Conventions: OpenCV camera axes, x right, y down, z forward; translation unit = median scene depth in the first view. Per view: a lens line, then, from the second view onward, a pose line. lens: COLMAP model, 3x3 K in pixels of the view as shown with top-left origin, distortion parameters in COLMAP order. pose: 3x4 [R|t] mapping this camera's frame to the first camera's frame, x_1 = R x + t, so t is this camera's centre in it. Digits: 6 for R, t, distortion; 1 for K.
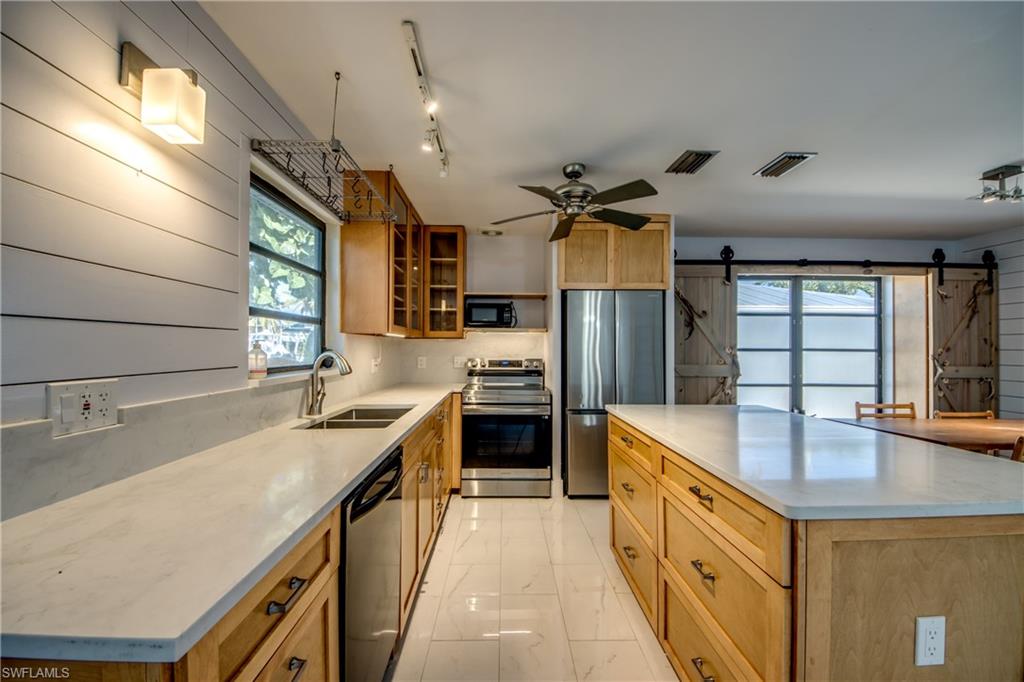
lens RADIAL K [[396.8, 0, 515.7], [0, 396.8, 341.0], [0, 0, 1]] dist [0.003303, -0.009251]
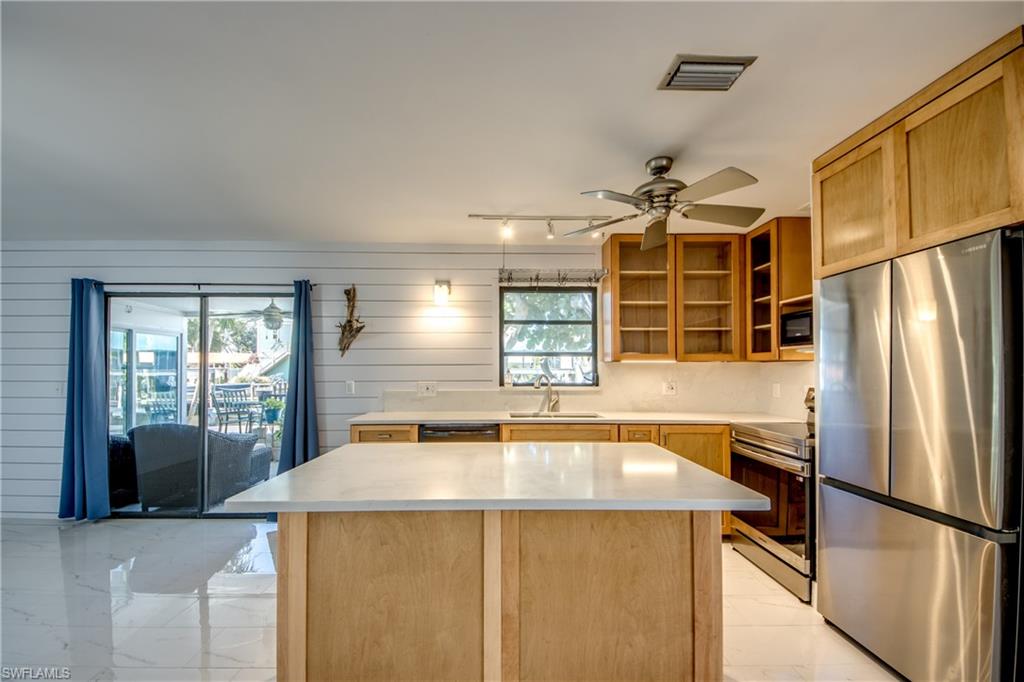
lens RADIAL K [[414.4, 0, 506.4], [0, 414.4, 359.3], [0, 0, 1]] dist [-0.000132, -0.001872]
pose [[0.010169, -0.028300, -0.999548, 0.694523], [0.011934, 0.999532, -0.028178, 0.006846], [0.999877, -0.011642, 0.010502, 0.454672]]
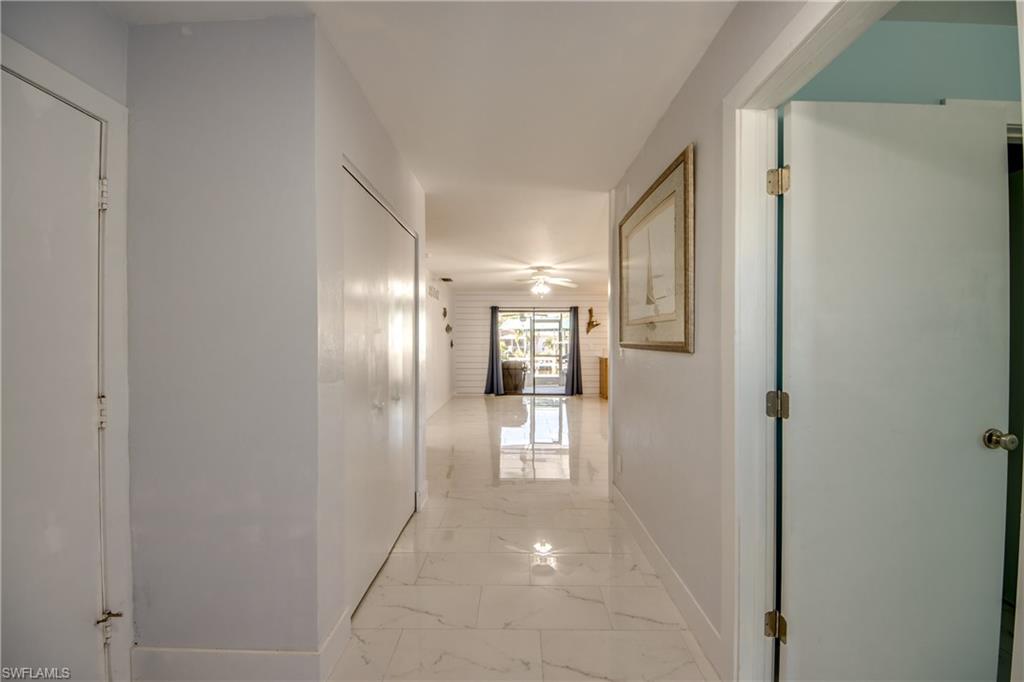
lens RADIAL K [[396.8, 0, 510.9], [0, 396.8, 340.1], [0, 0, 1]] dist [0.003303, -0.009251]
pose [[-0.036735, -0.007455, -0.999297, 2.194095], [0.009294, 0.999926, -0.007802, 0.015604], [0.999282, -0.009574, -0.036663, -0.314540]]
